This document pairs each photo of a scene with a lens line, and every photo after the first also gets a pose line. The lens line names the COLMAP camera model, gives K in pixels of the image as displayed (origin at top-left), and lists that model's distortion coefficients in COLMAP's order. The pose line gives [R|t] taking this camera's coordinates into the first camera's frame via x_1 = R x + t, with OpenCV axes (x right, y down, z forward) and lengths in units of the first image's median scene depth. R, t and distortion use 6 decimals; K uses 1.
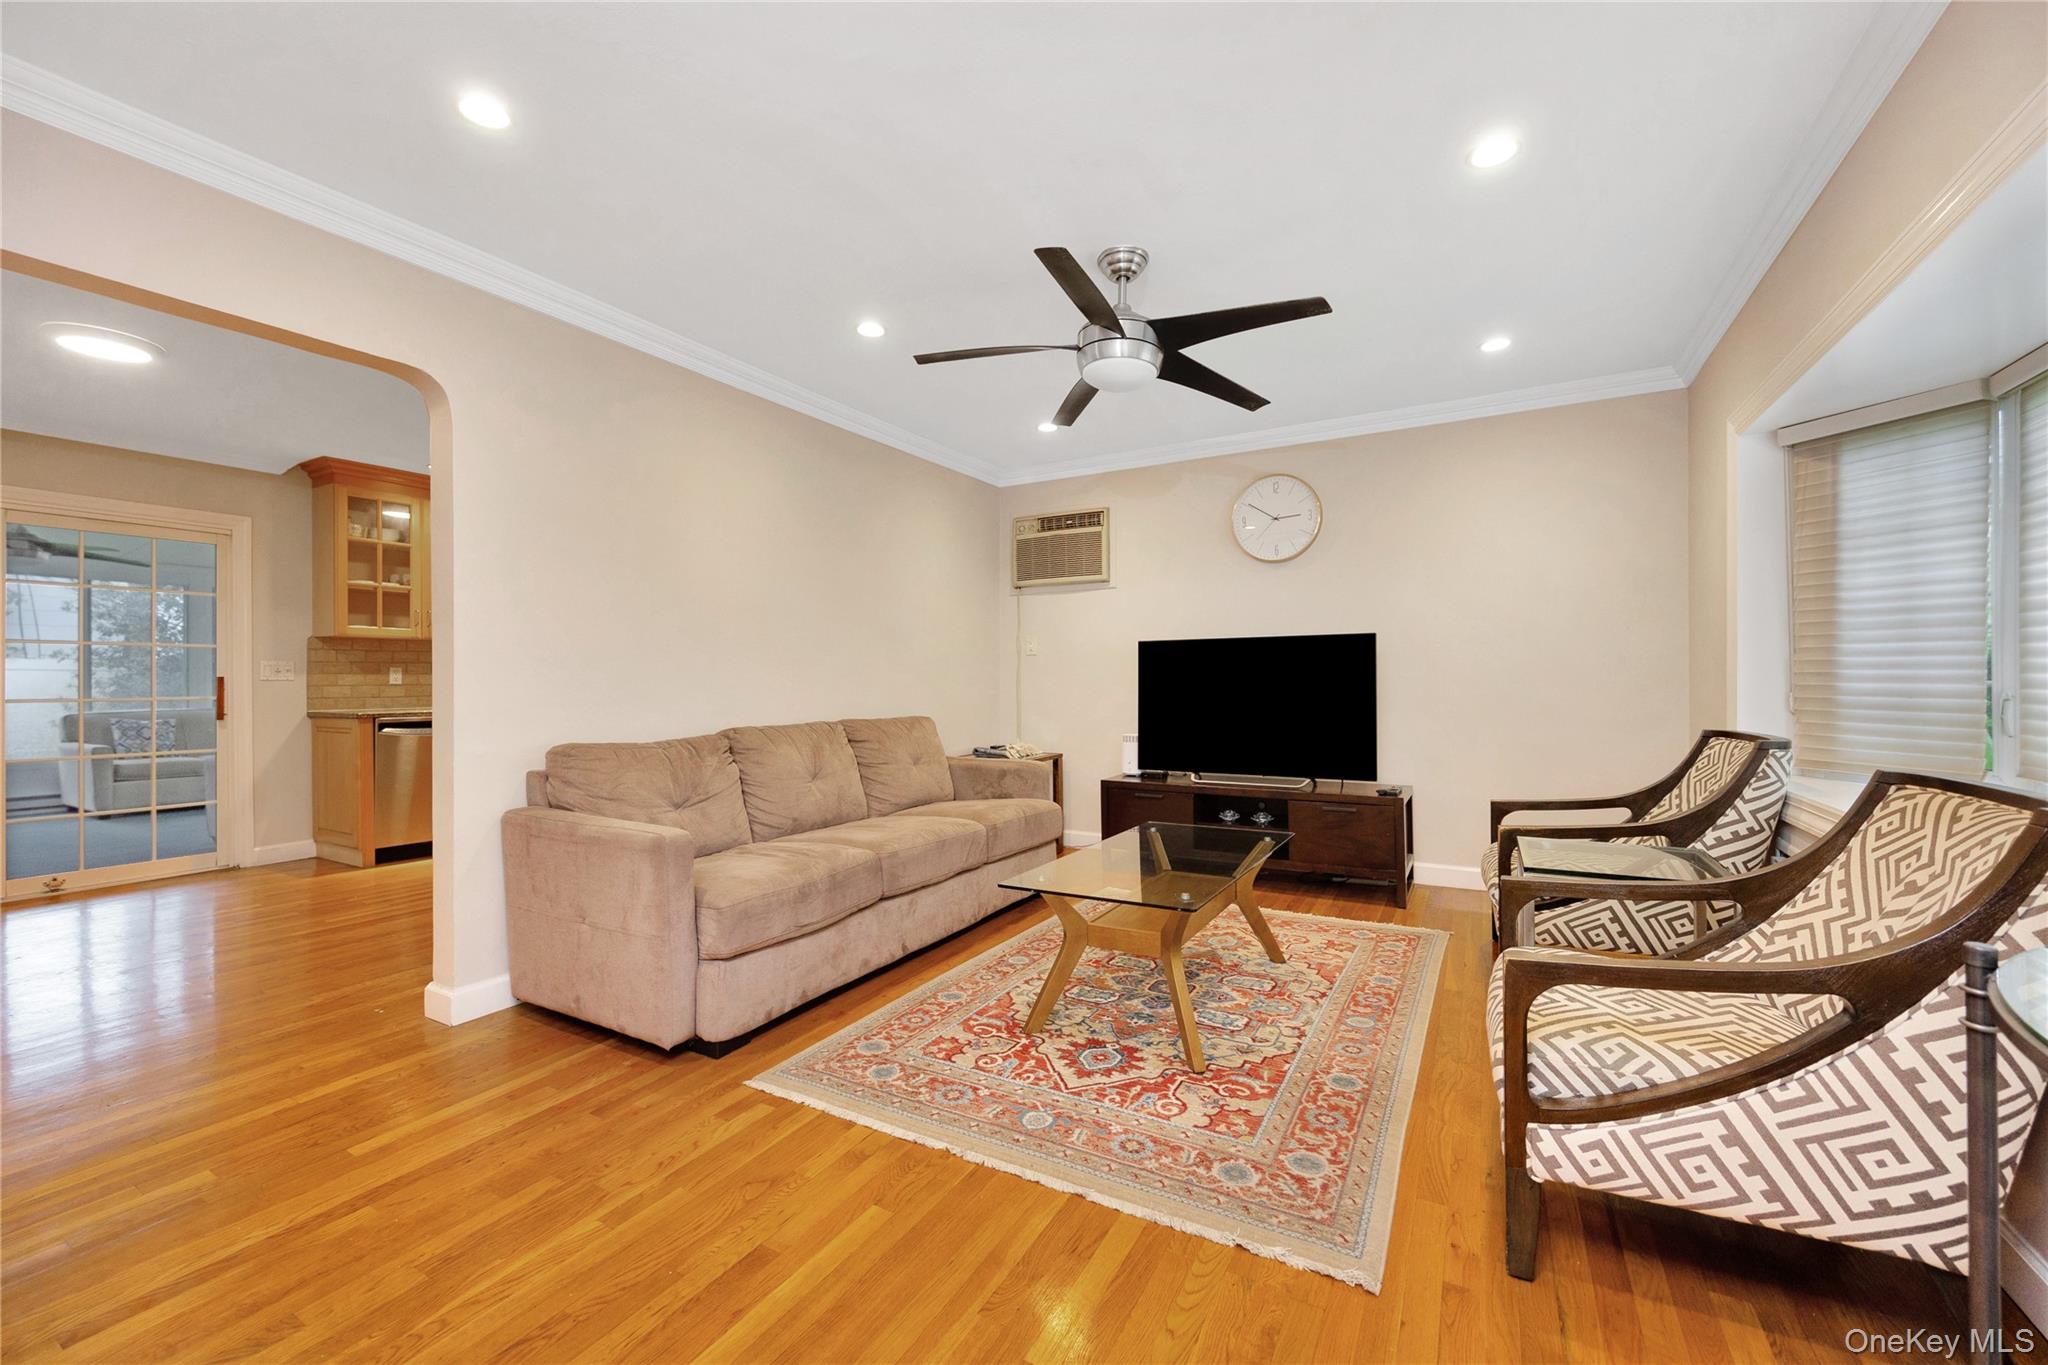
lens RADIAL K [[818.0, 0, 1024.0], [0, 818.0, 682.5], [0, 0, 1]] dist [-0.001593, -0.000167]
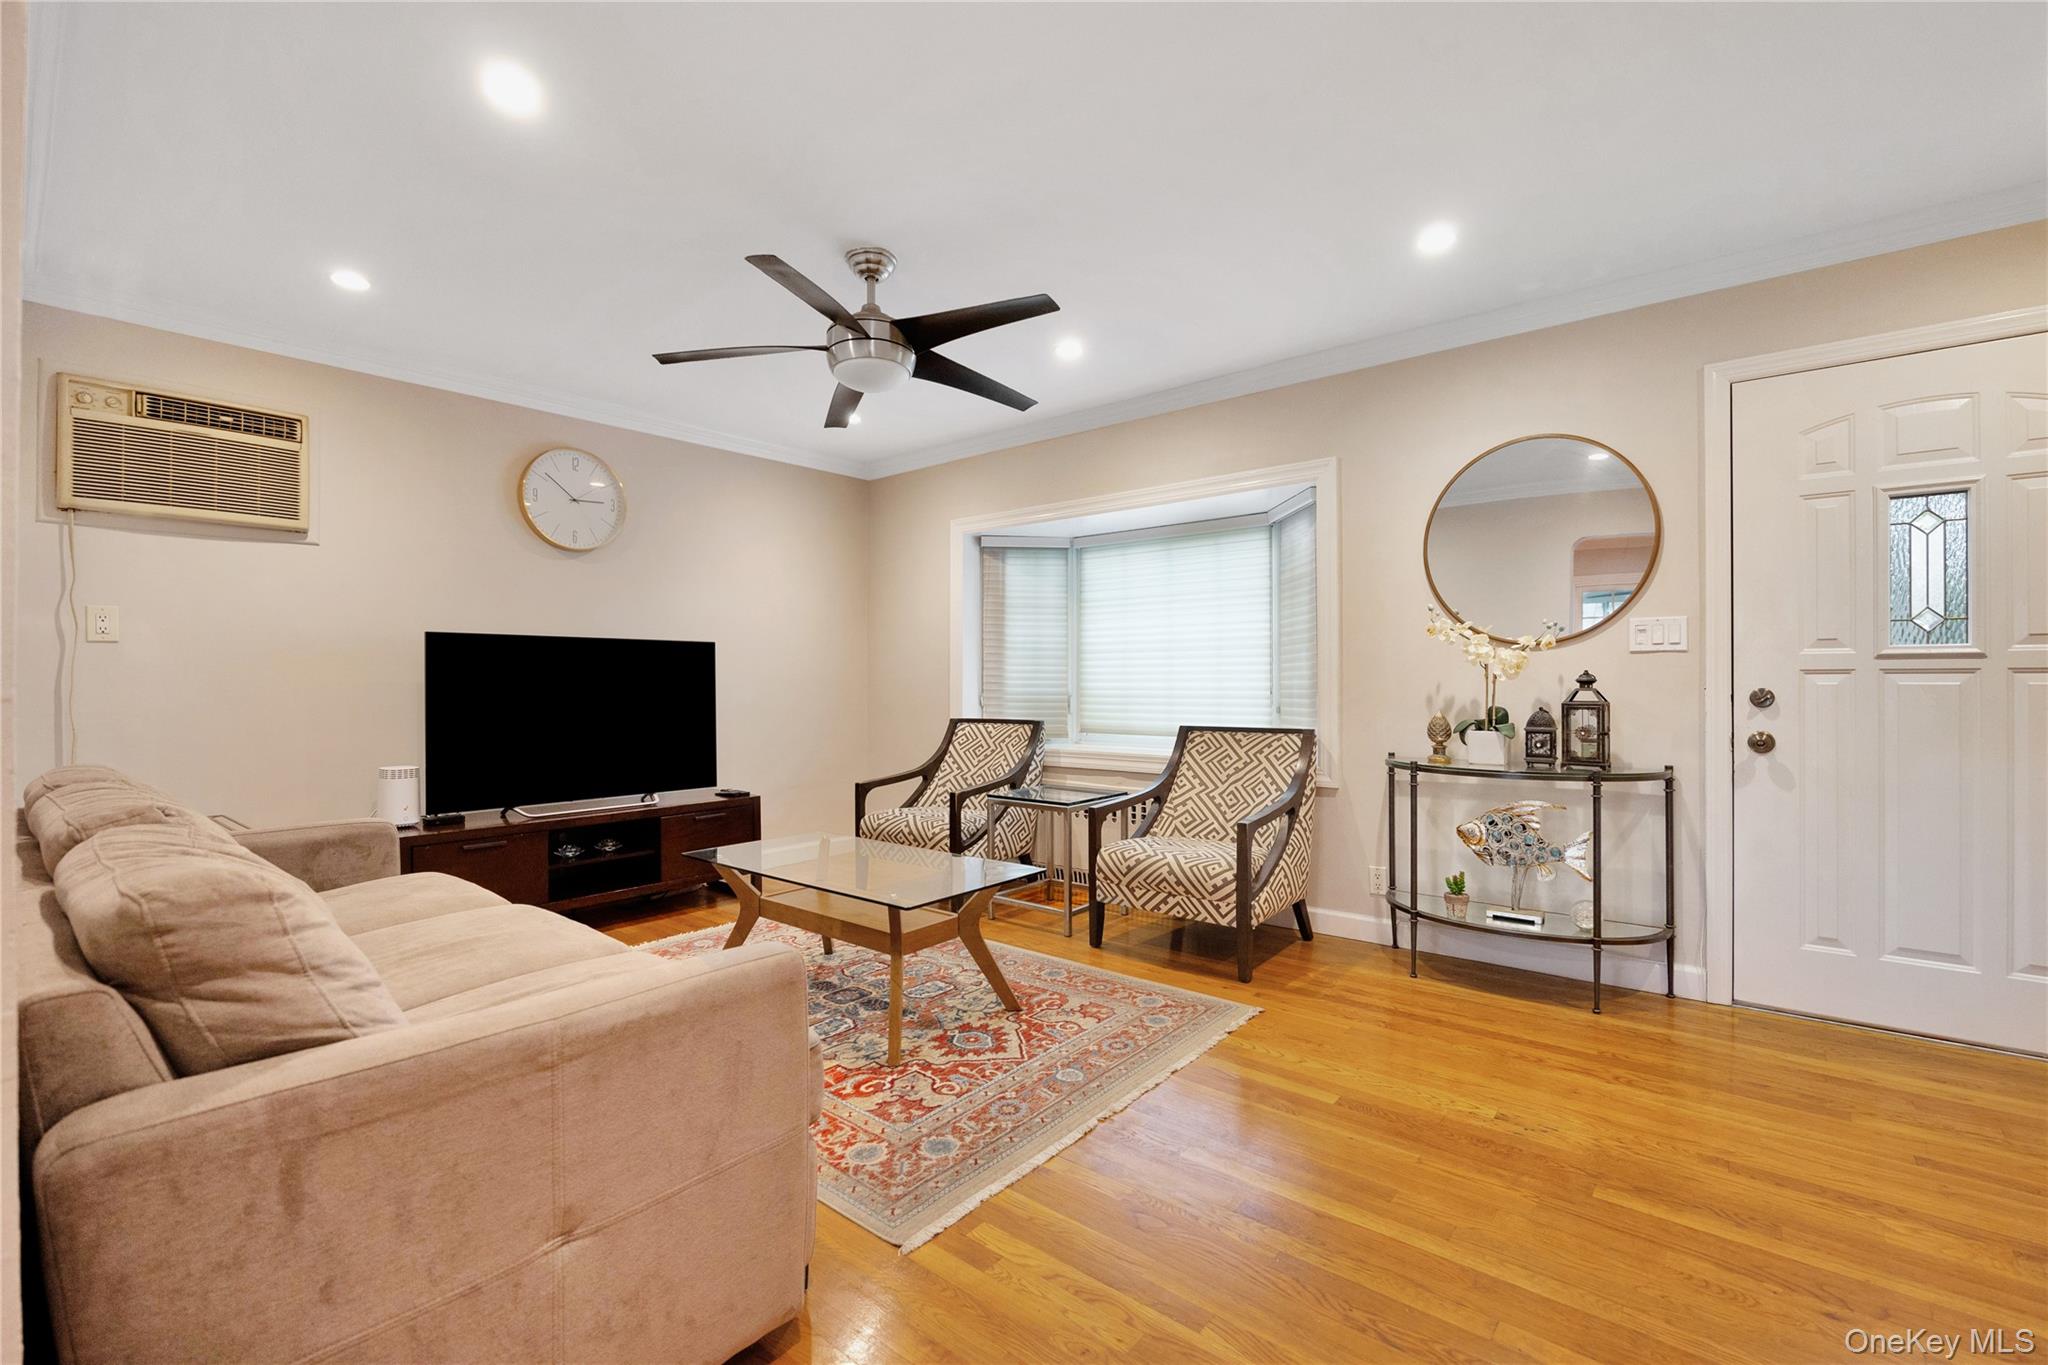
lens RADIAL K [[877.6, 0, 1038.3], [0, 877.6, 682.3], [0, 0, 1]] dist [-0.020447, 0.000148]
pose [[0.169186, 0.007071, 0.985559, -0.850419], [0.007052, 0.999940, -0.008384, 0.004255], [-0.985559, 0.008369, 0.169126, 0.603727]]
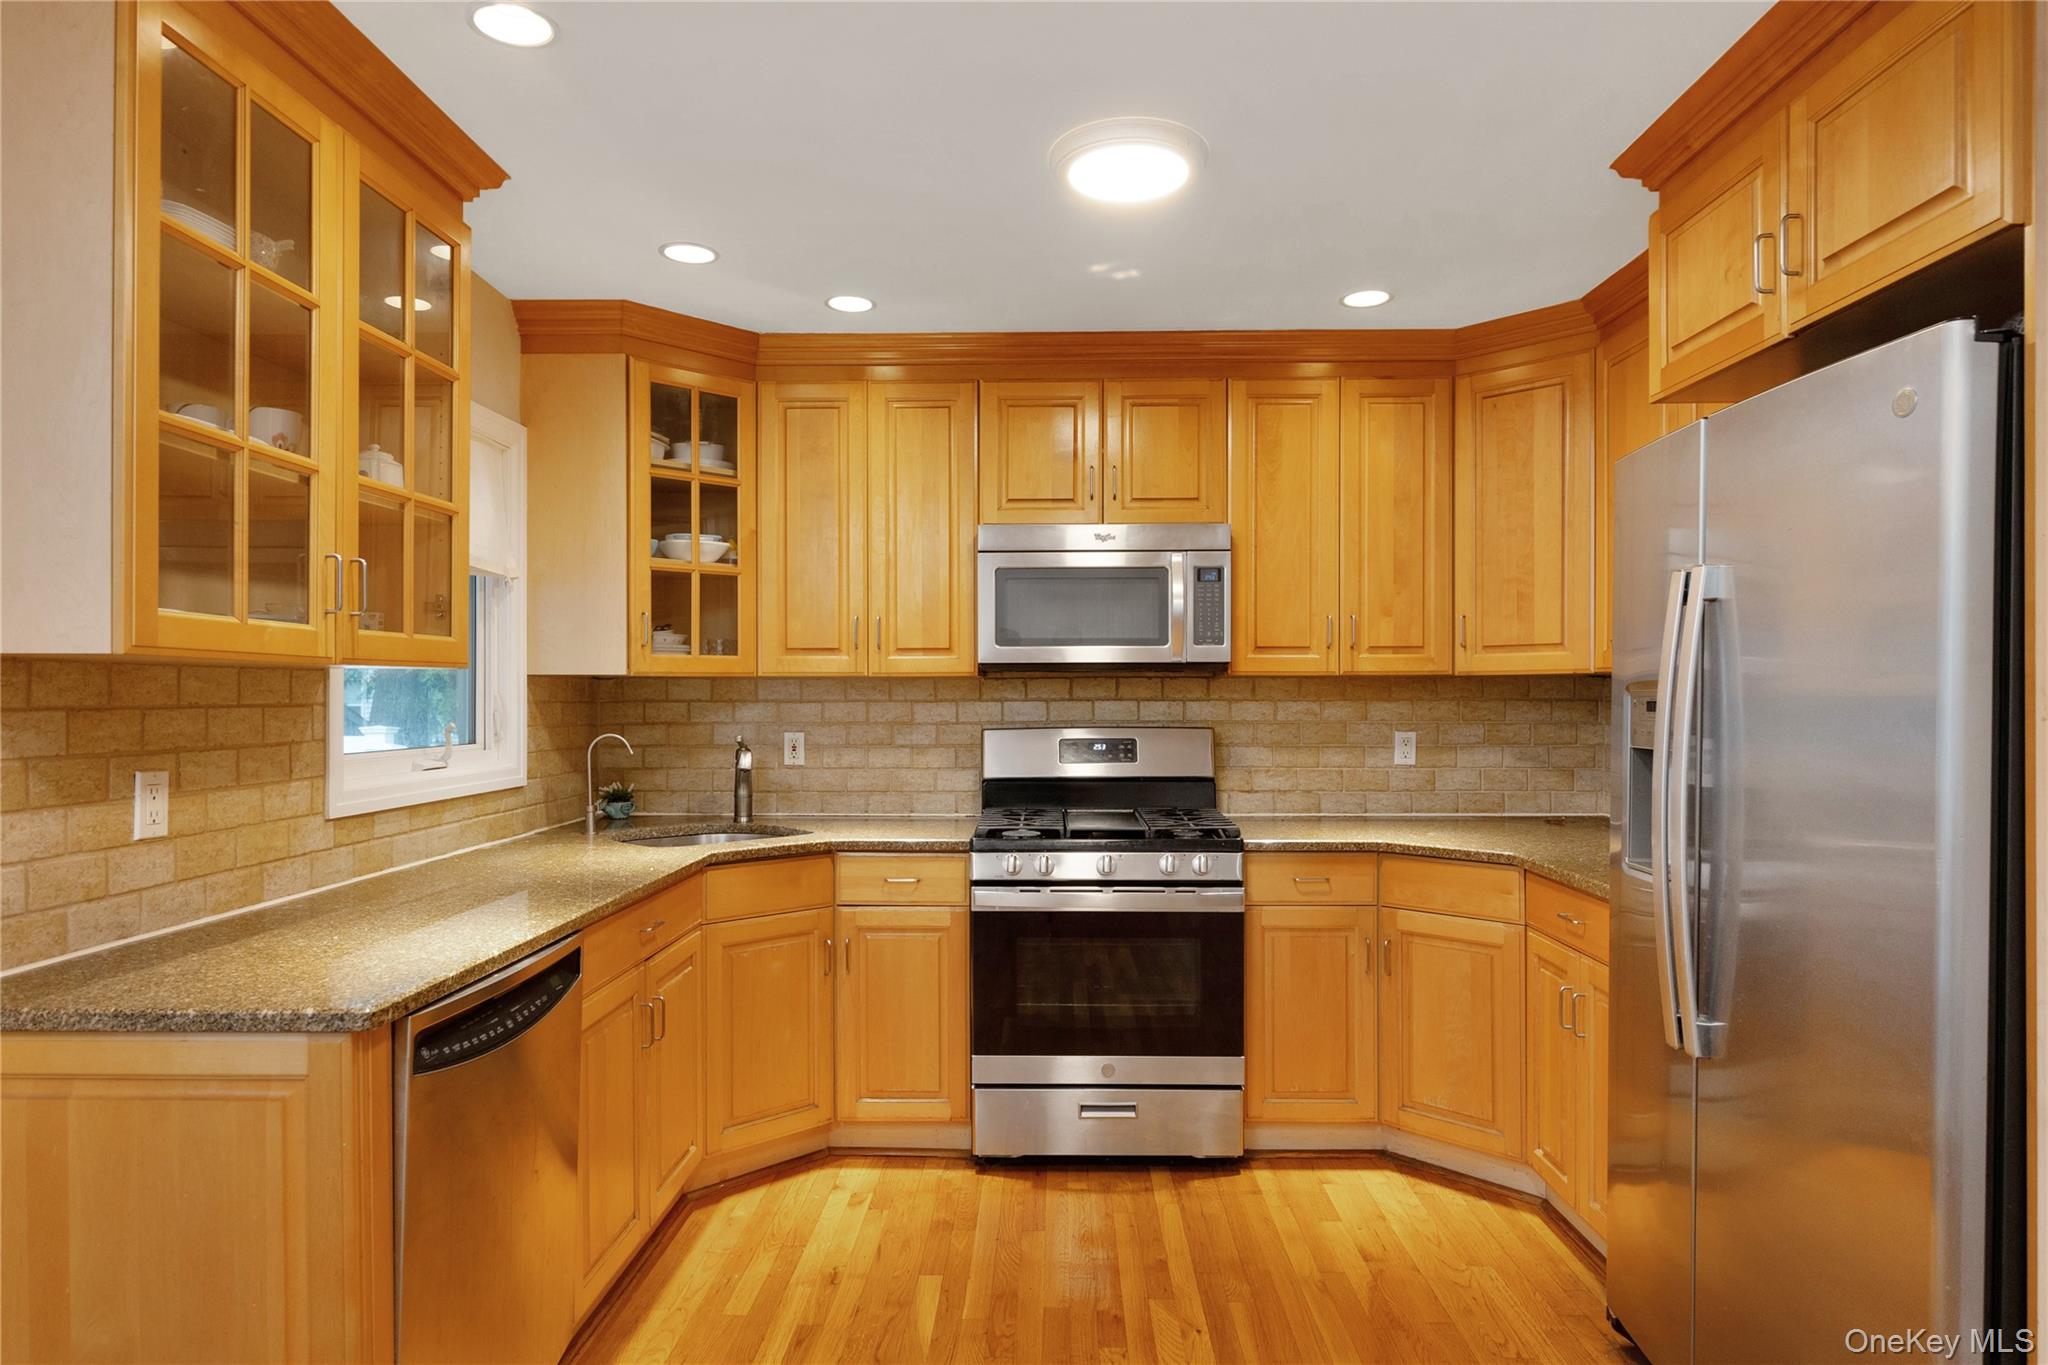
lens RADIAL K [[1186.7, 0, 1023.1], [0, 1186.7, 702.3], [0, 0, 1]] dist [0.001855, -0.001169]
pose [[0.881764, 0.002089, 0.471685, -1.408575], [-0.000983, 0.999996, -0.002591, -0.079165], [-0.471689, 0.001820, 0.881763, 1.087434]]
